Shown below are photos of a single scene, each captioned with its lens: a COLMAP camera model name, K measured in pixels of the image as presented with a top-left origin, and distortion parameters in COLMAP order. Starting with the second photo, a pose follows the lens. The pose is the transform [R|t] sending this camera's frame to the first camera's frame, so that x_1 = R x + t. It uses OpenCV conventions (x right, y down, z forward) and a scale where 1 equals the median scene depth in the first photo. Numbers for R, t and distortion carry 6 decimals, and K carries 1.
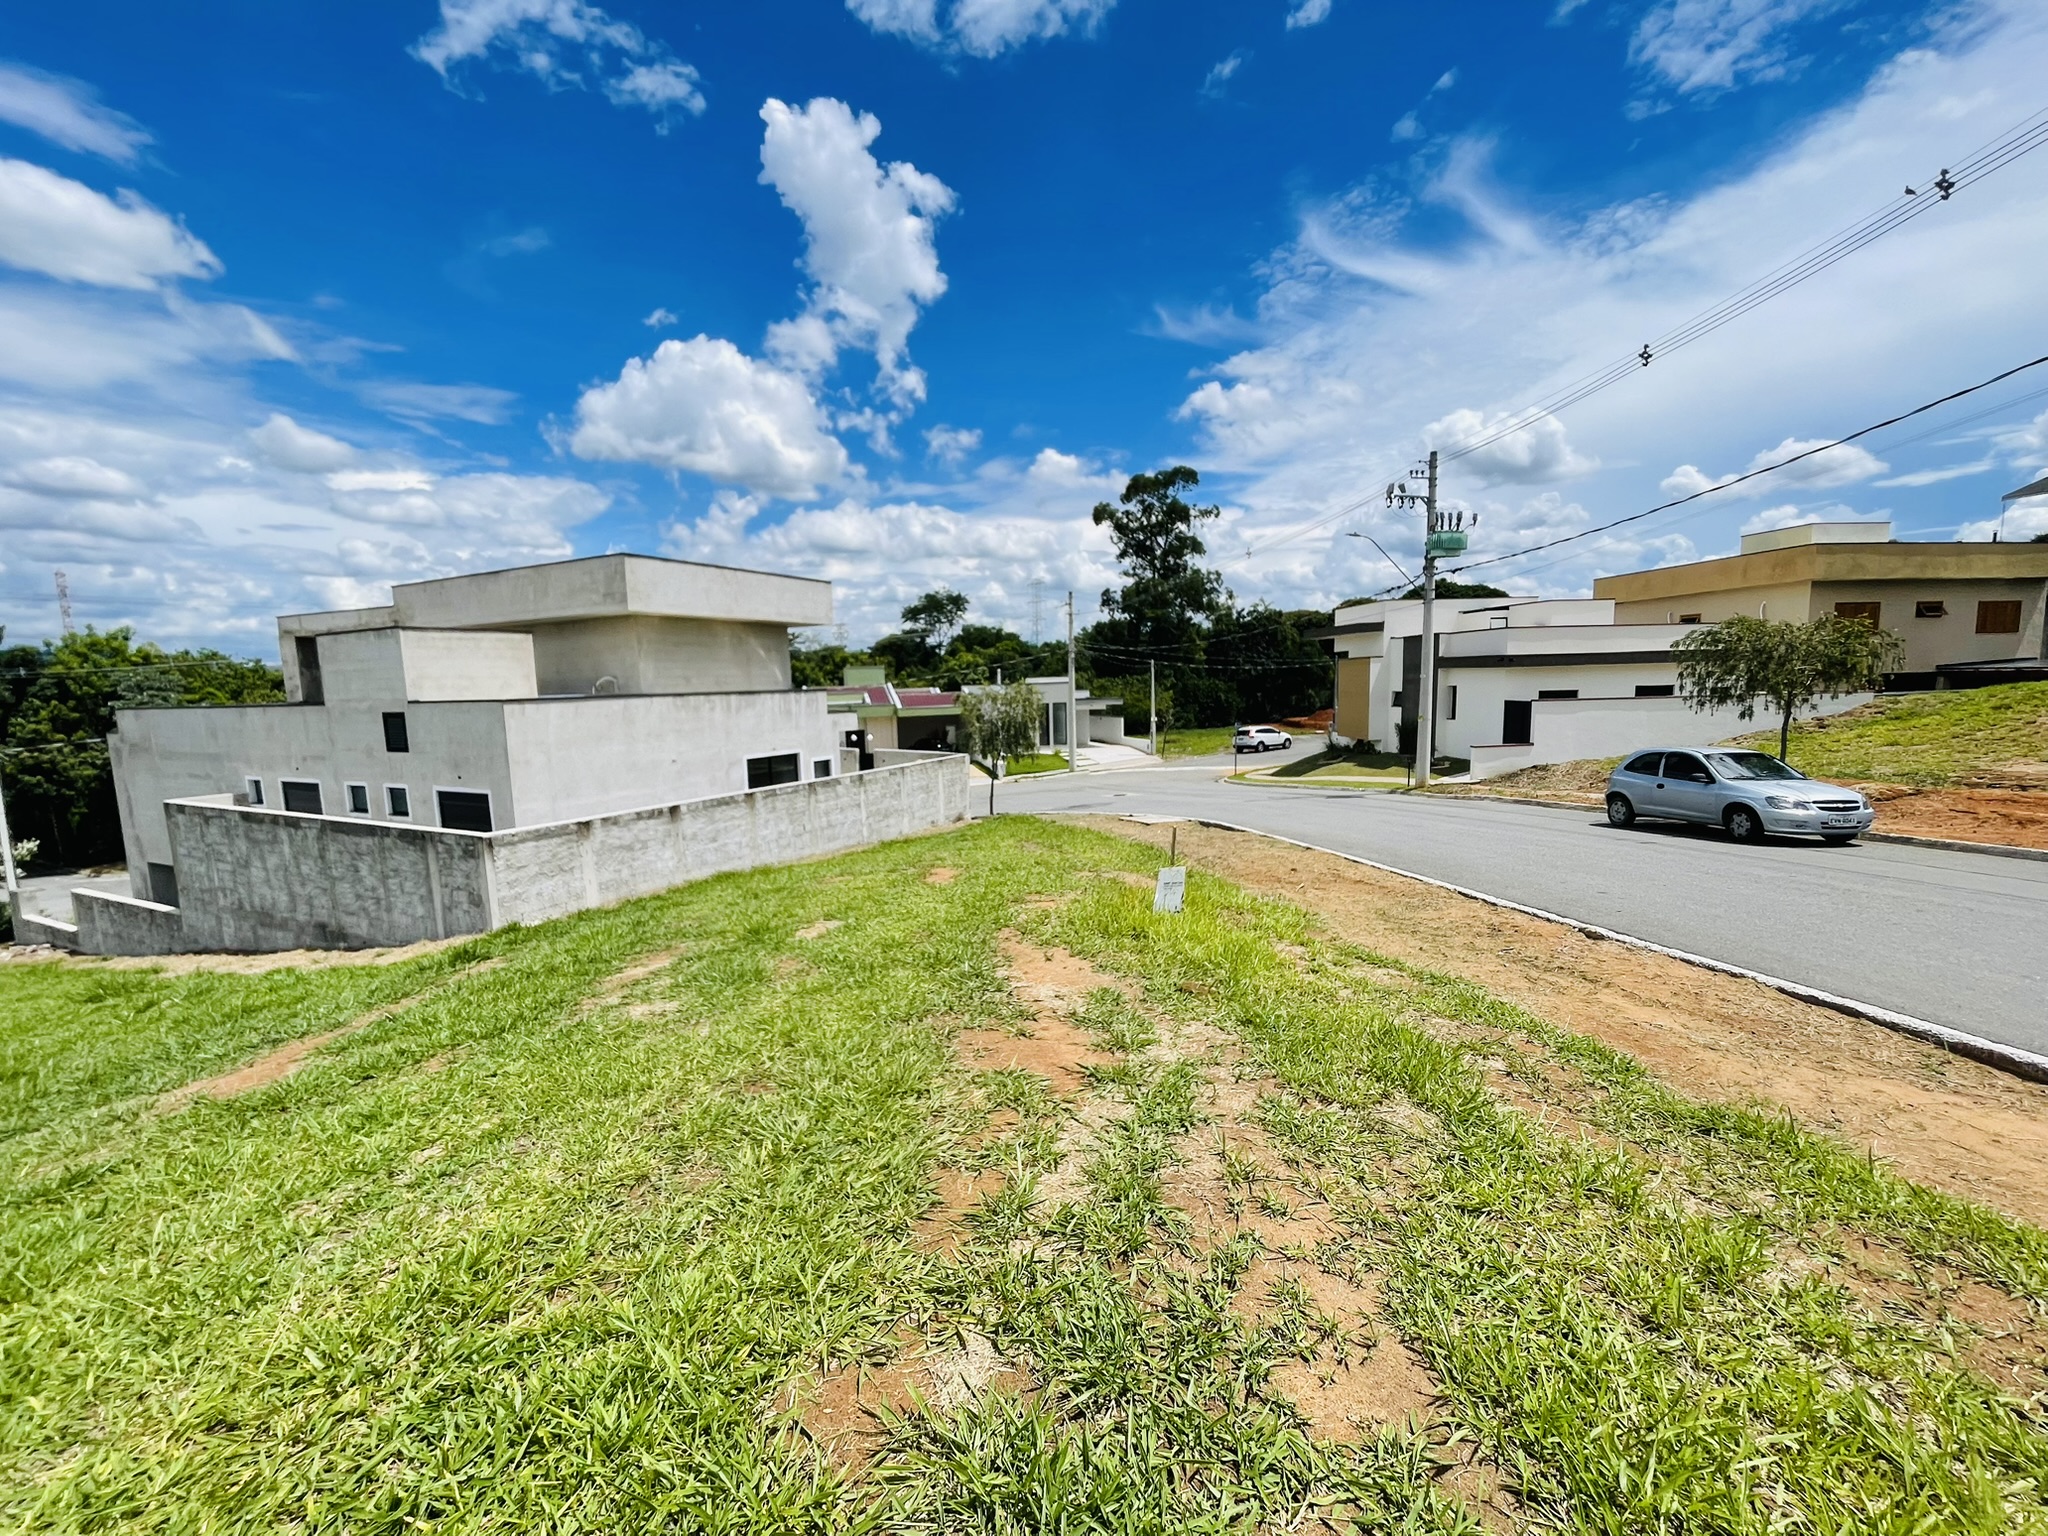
lens RADIAL K [[838.3, 0, 1014.4], [0, 838.3, 788.5], [0, 0, 1]] dist [-0.002763, -0.000156]
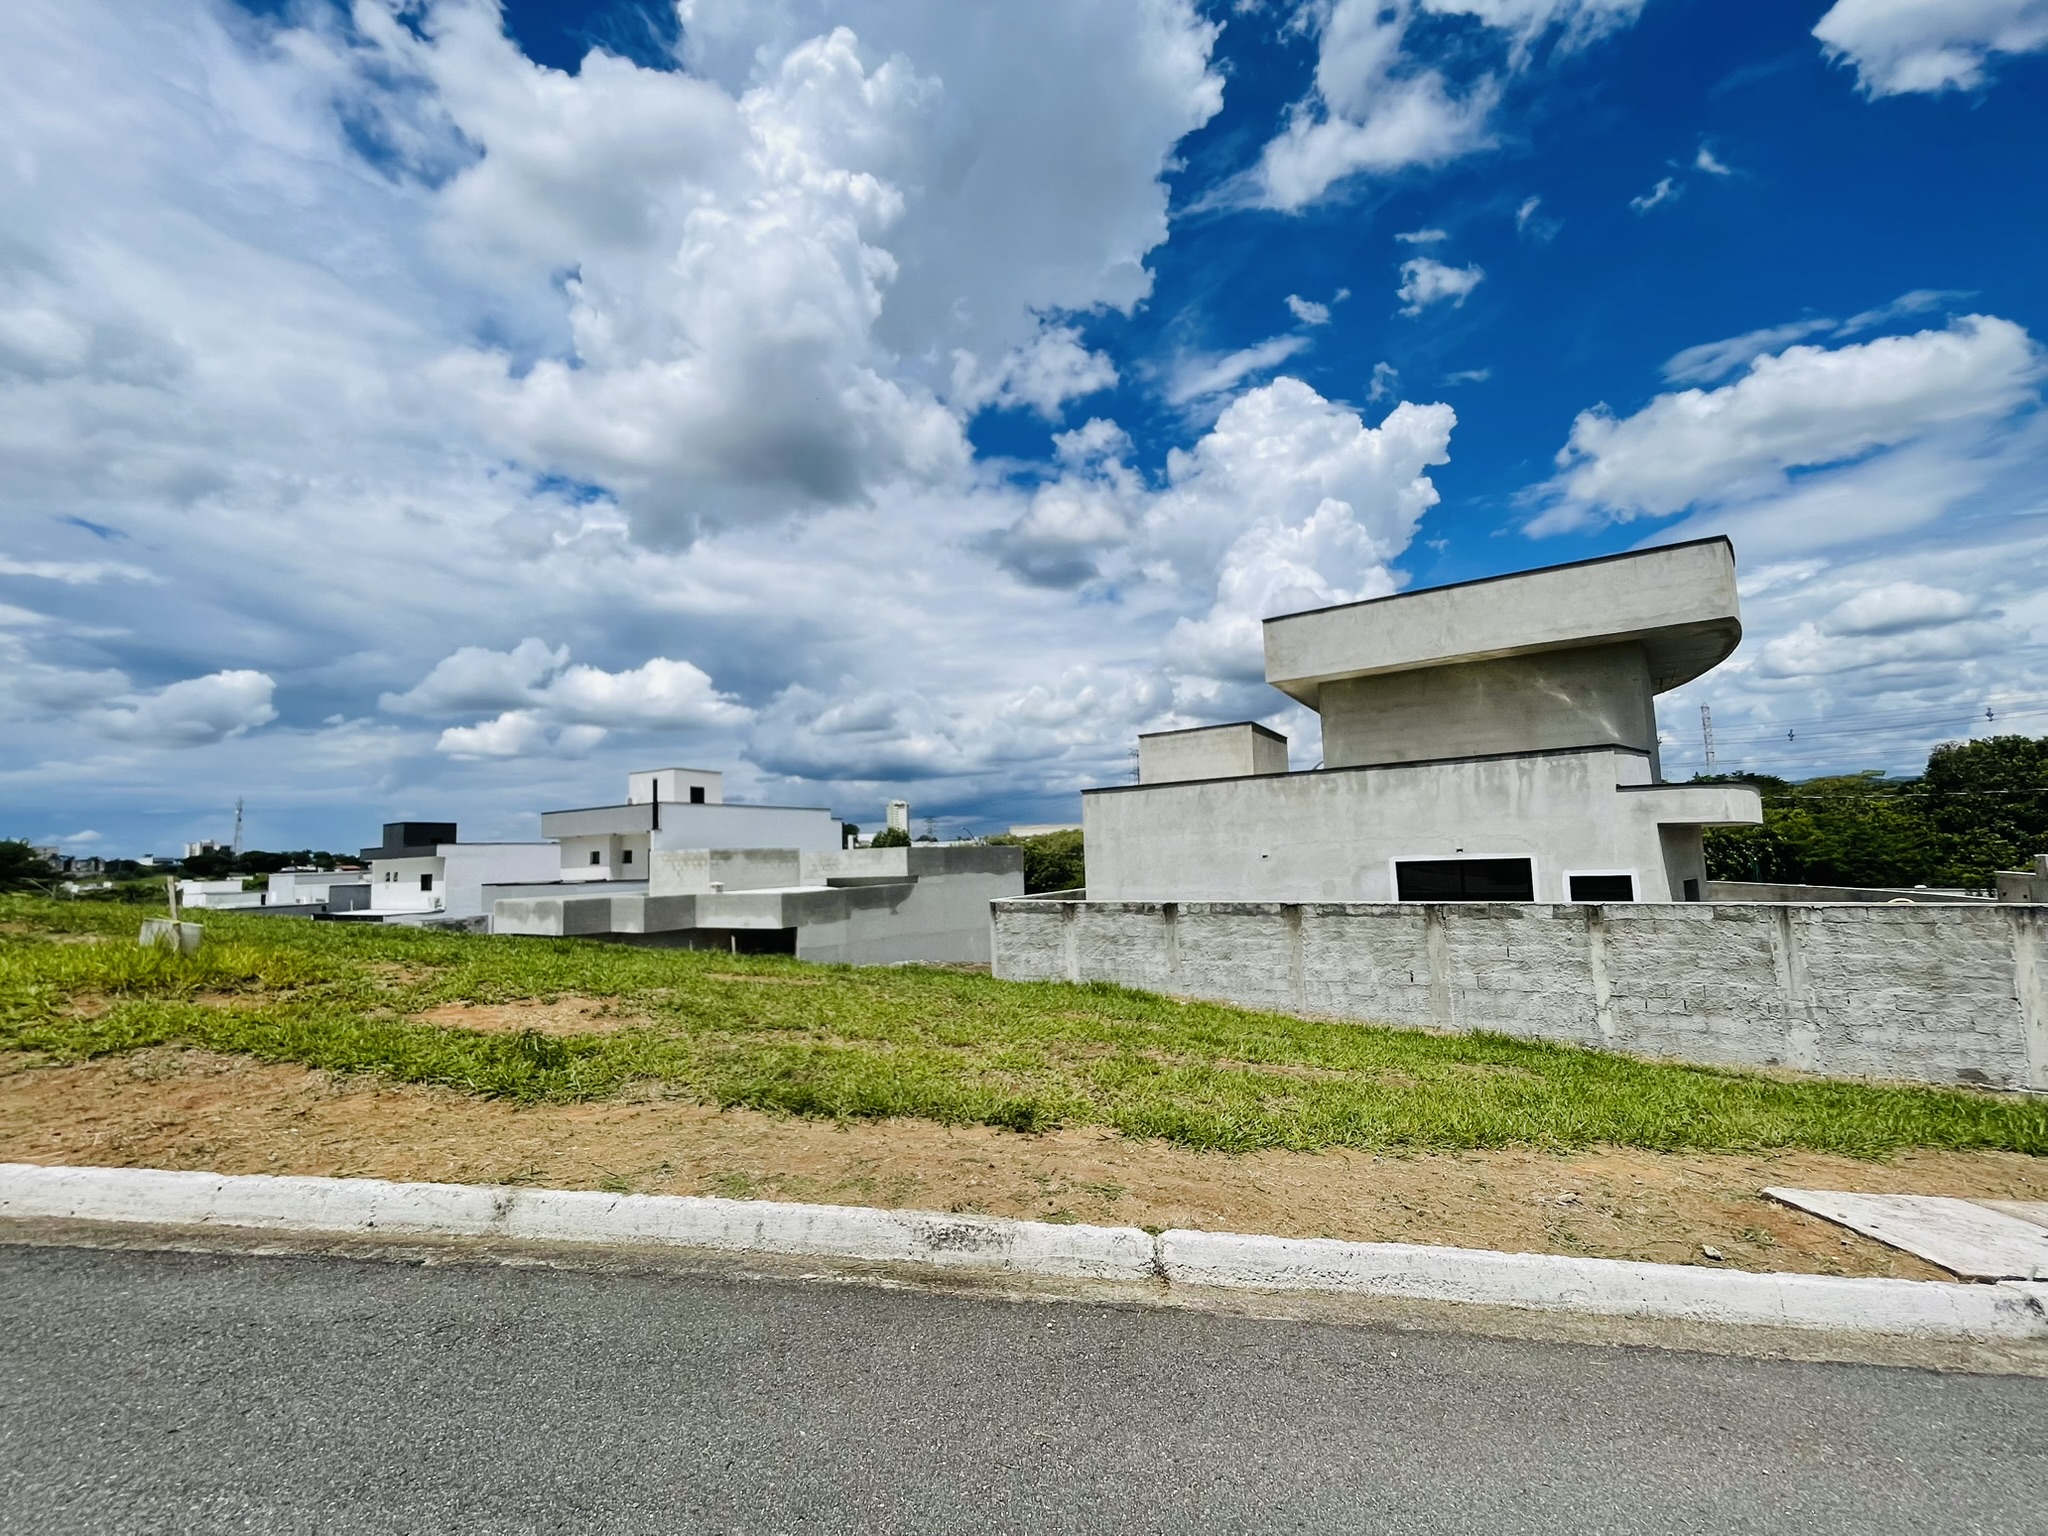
lens RADIAL K [[838.3, 0, 1010.0], [0, 838.3, 798.8], [0, 0, 1]] dist [-0.002763, -0.000156]
pose [[-0.084534, -0.040459, -0.995599, 0.286001], [-0.093921, 0.995050, -0.032462, -0.026017], [0.991984, 0.090764, -0.087916, 0.558500]]
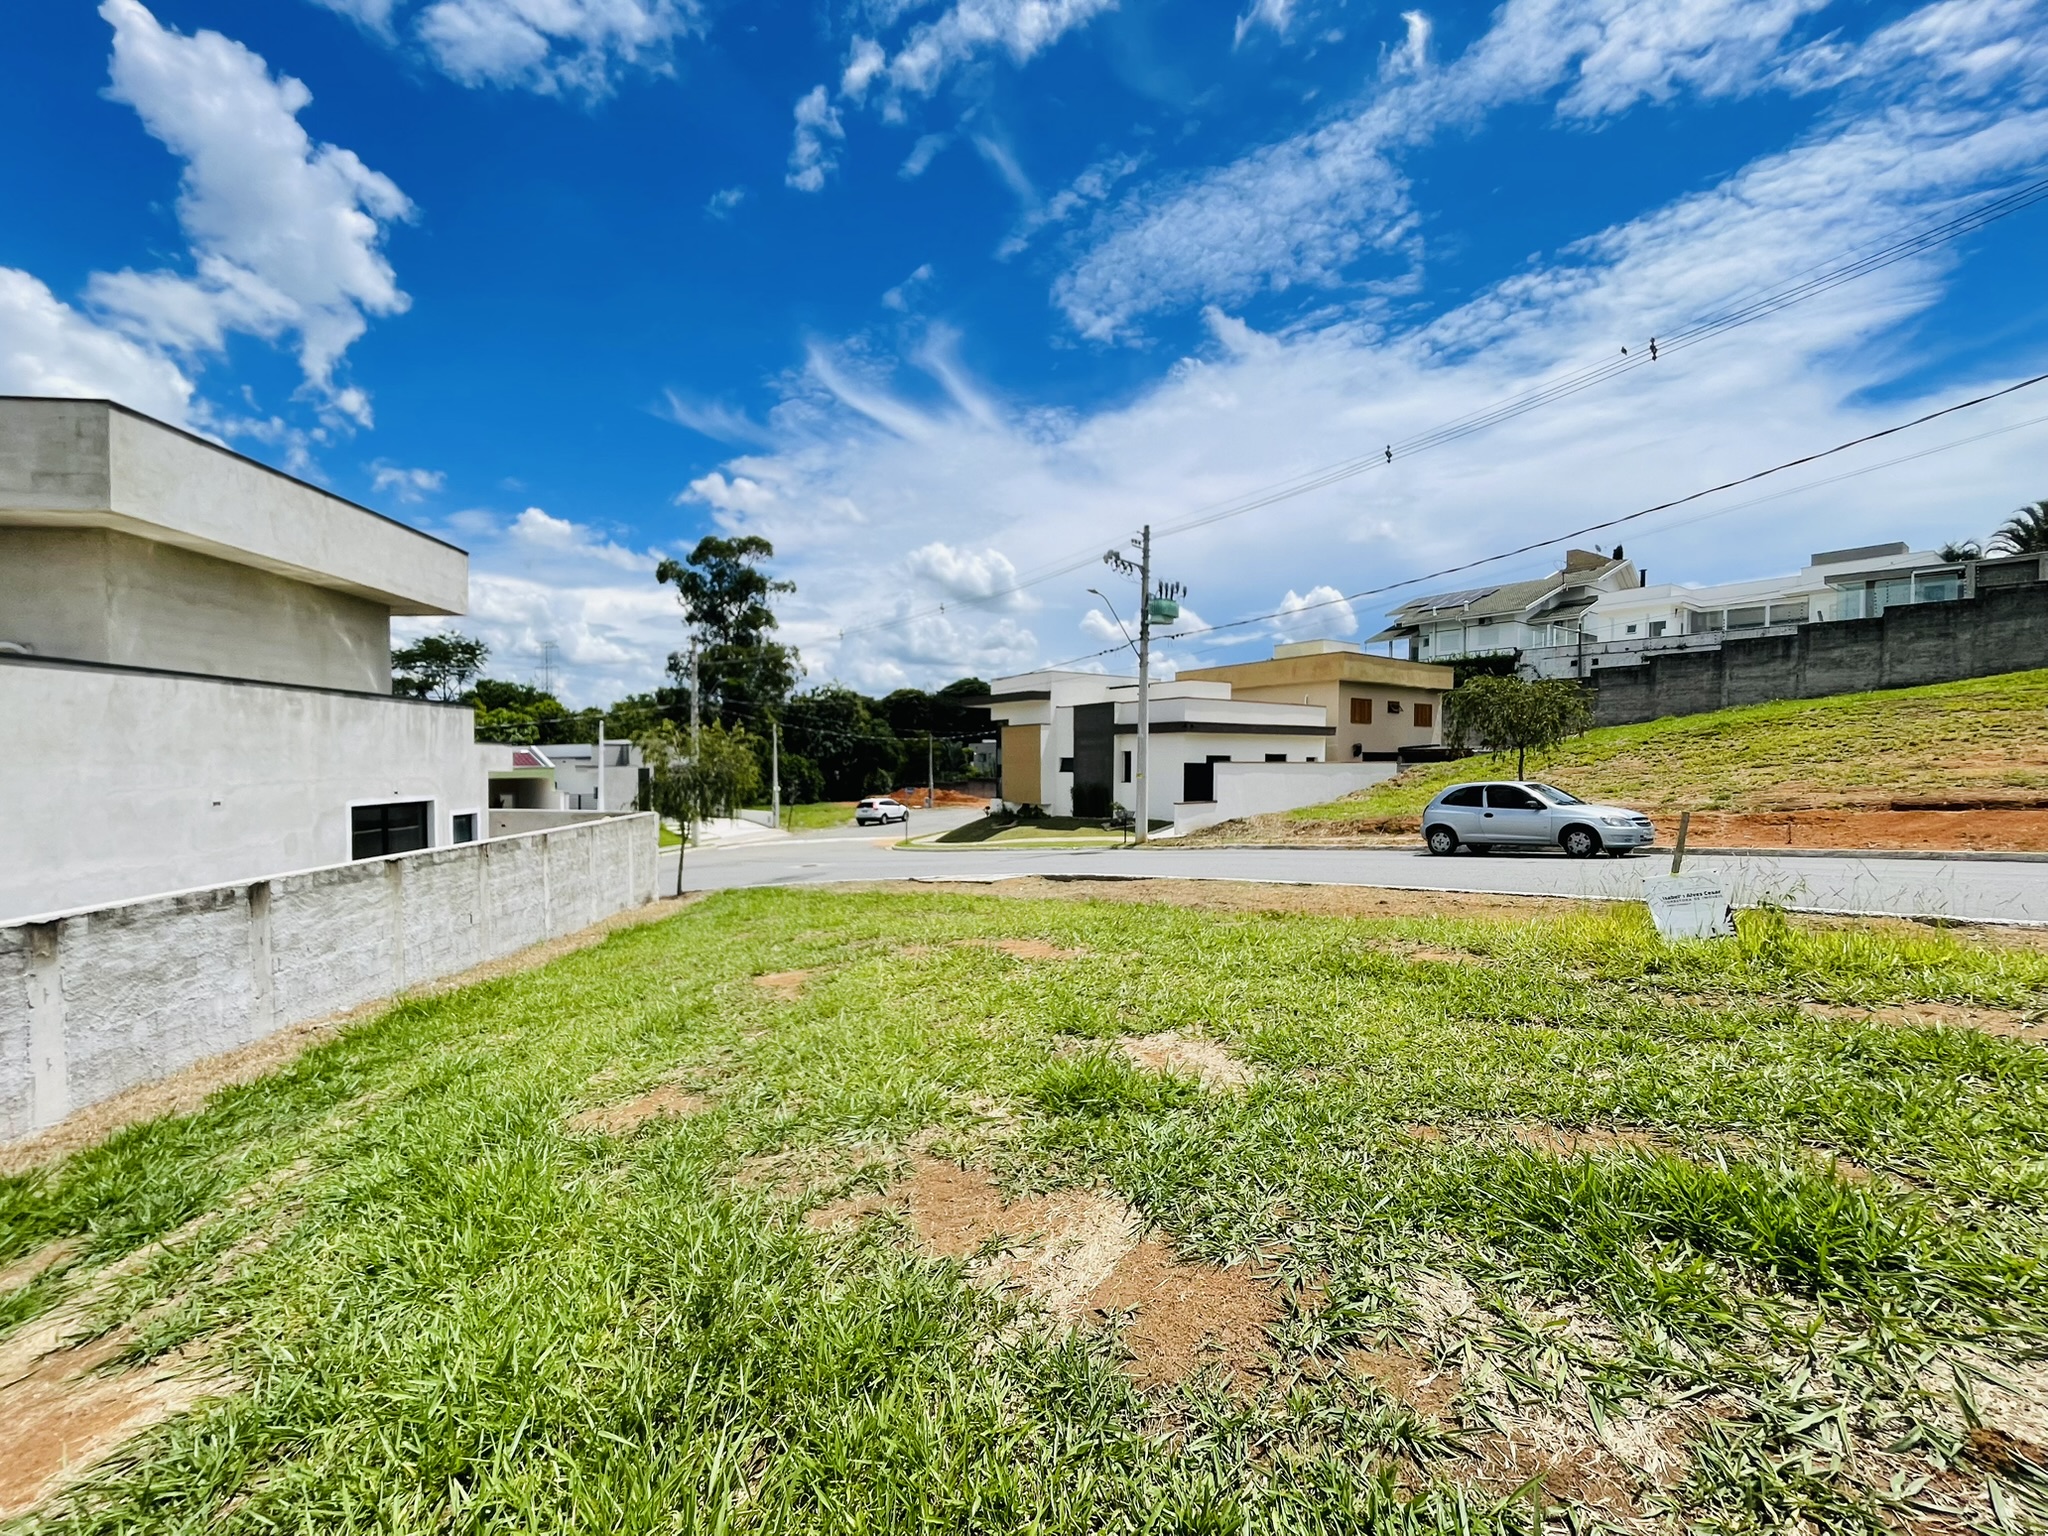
lens RADIAL K [[838.3, 0, 1009.3], [0, 838.3, 787.2], [0, 0, 1]] dist [-0.002763, -0.000156]
pose [[0.849982, 0.012054, 0.526674, -0.177586], [0.043301, 0.994757, -0.092648, 0.018217], [-0.525030, 0.101555, 0.845003, 0.203253]]
